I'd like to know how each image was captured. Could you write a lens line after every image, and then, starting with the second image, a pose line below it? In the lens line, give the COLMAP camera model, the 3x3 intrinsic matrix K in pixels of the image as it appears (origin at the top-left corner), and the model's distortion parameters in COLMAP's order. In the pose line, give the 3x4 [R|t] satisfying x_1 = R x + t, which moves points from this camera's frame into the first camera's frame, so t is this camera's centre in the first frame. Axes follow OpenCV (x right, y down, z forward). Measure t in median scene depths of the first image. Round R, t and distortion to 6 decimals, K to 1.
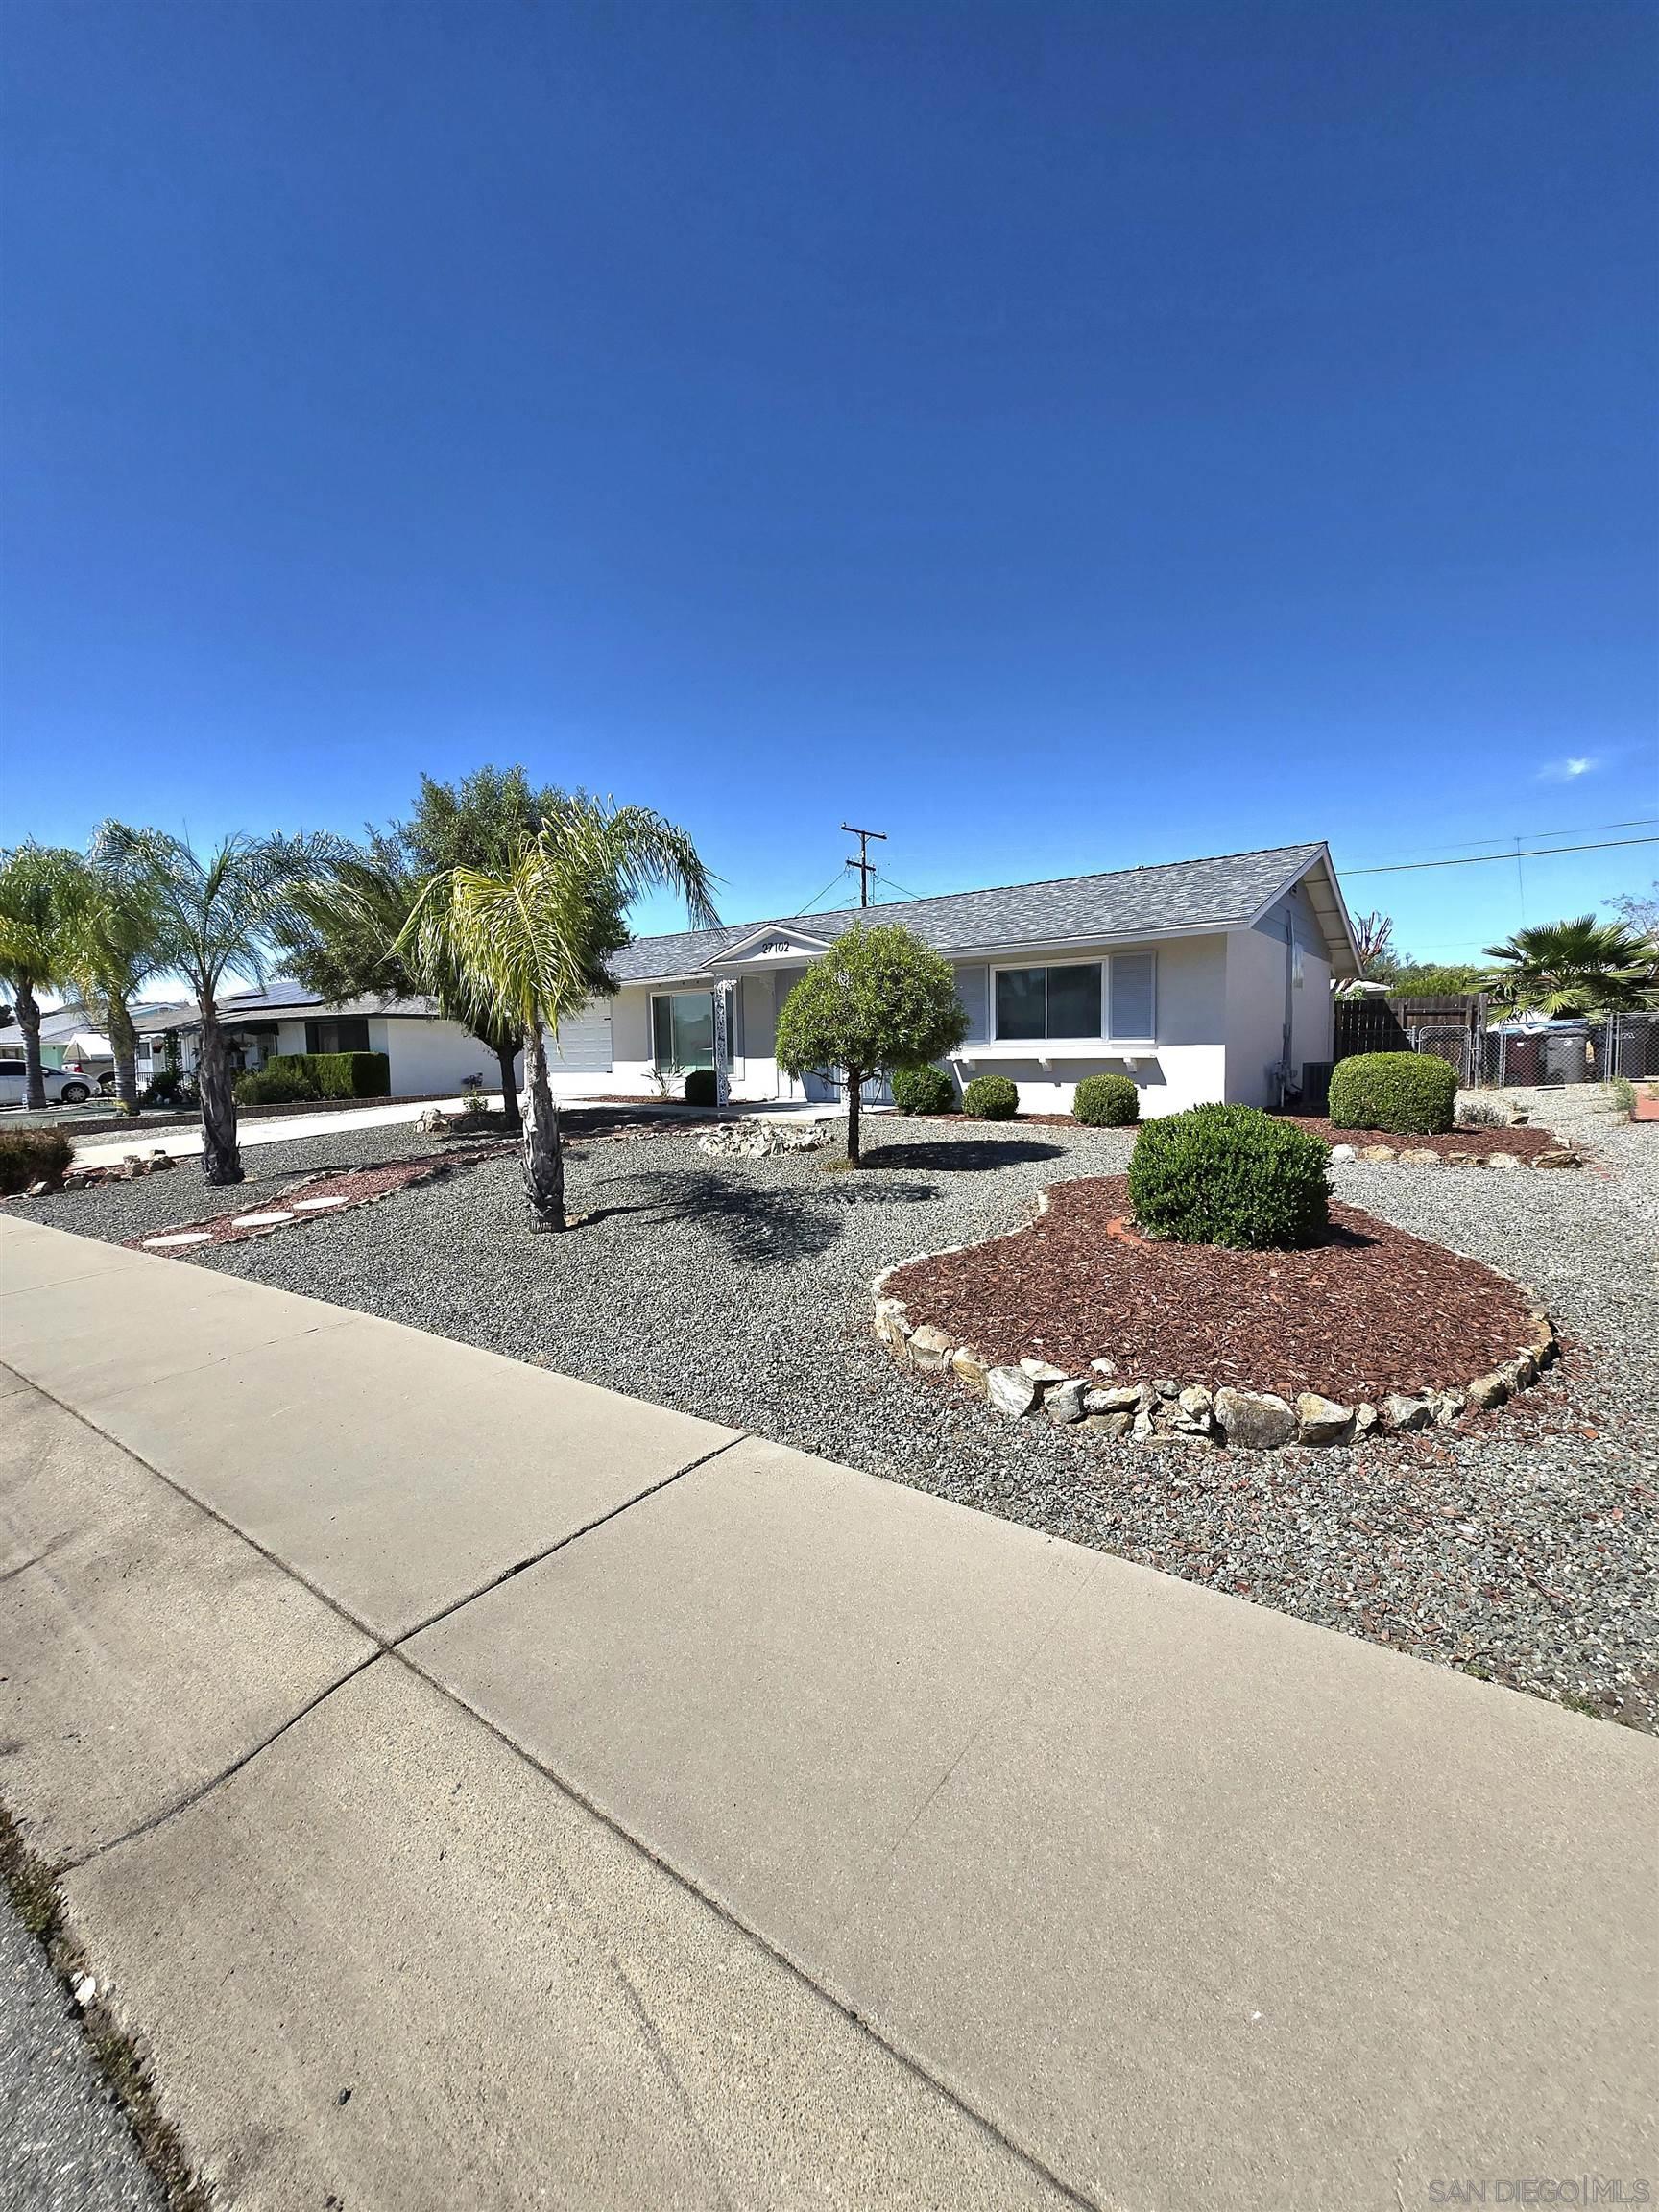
lens RADIAL K [[864.9, 0, 823.6], [0, 864.9, 1111.3], [0, 0, 1]] dist [0.001722, -0.000033]
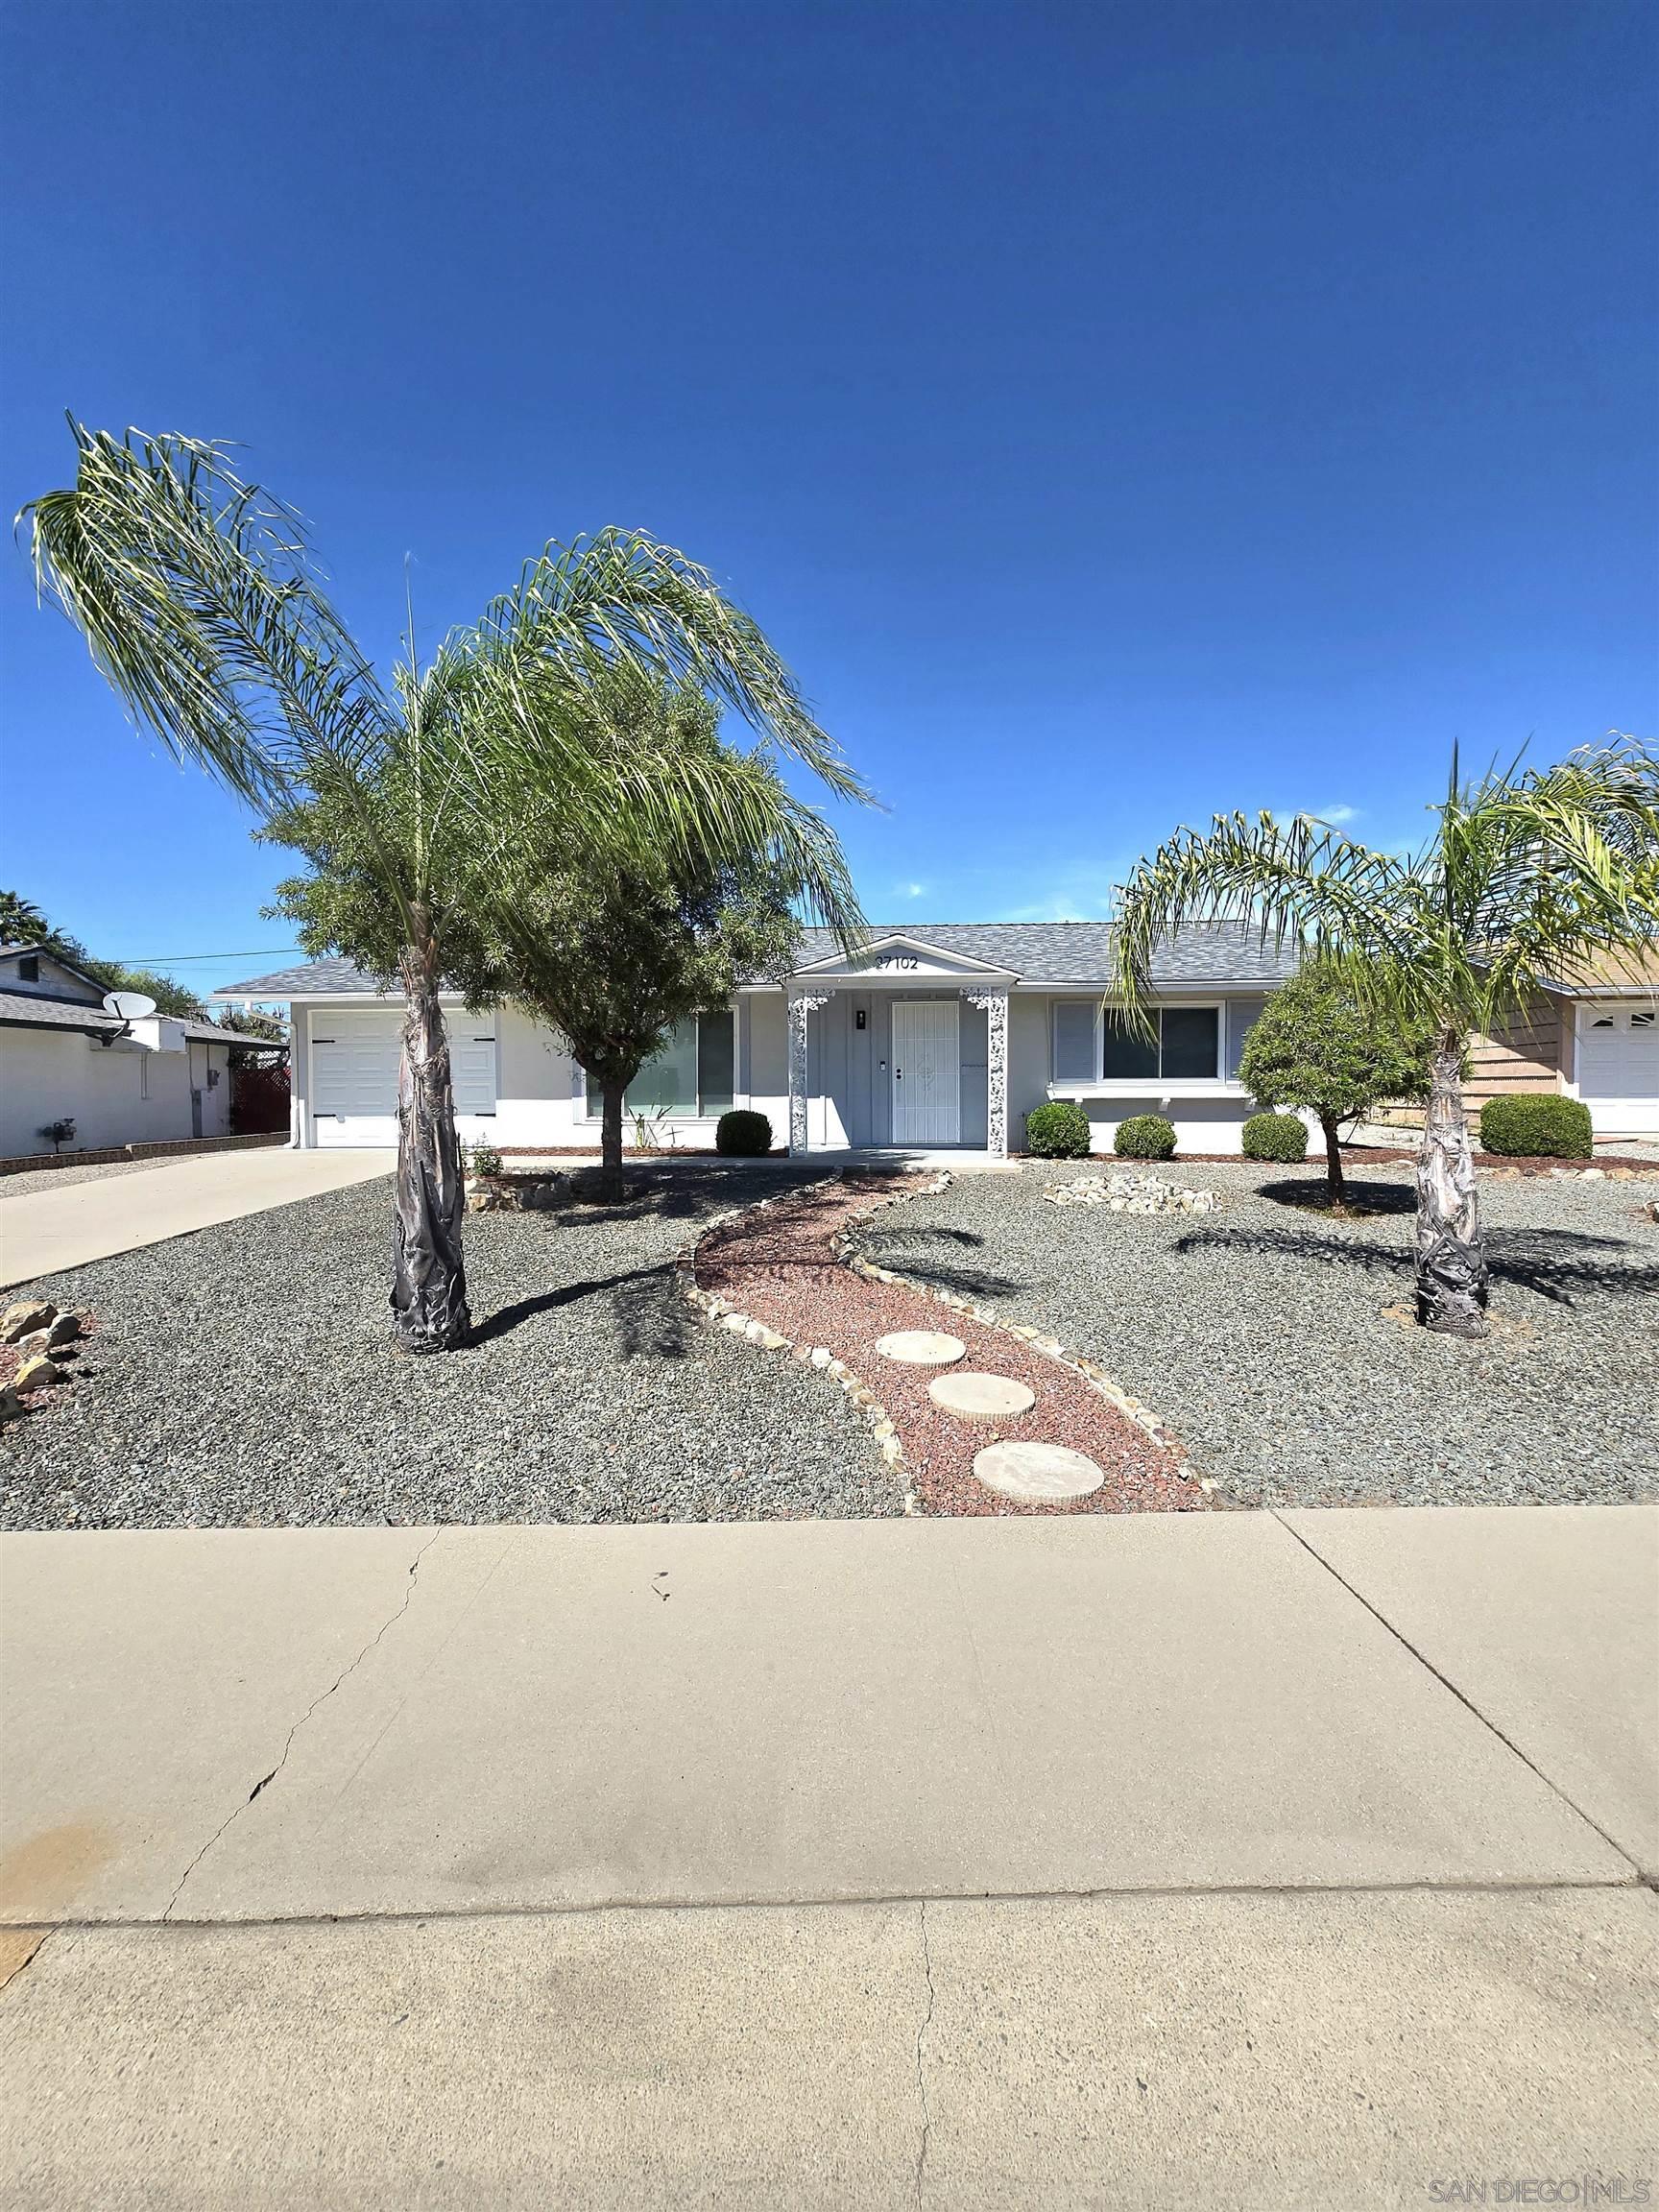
lens RADIAL K [[864.9, 0, 823.6], [0, 864.9, 1111.3], [0, 0, 1]] dist [0.001722, -0.000033]
pose [[0.821296, -0.000875, 0.570501, -0.592776], [0.030675, 0.998620, -0.042628, -0.013311], [-0.569677, 0.052510, 0.820190, 0.368613]]
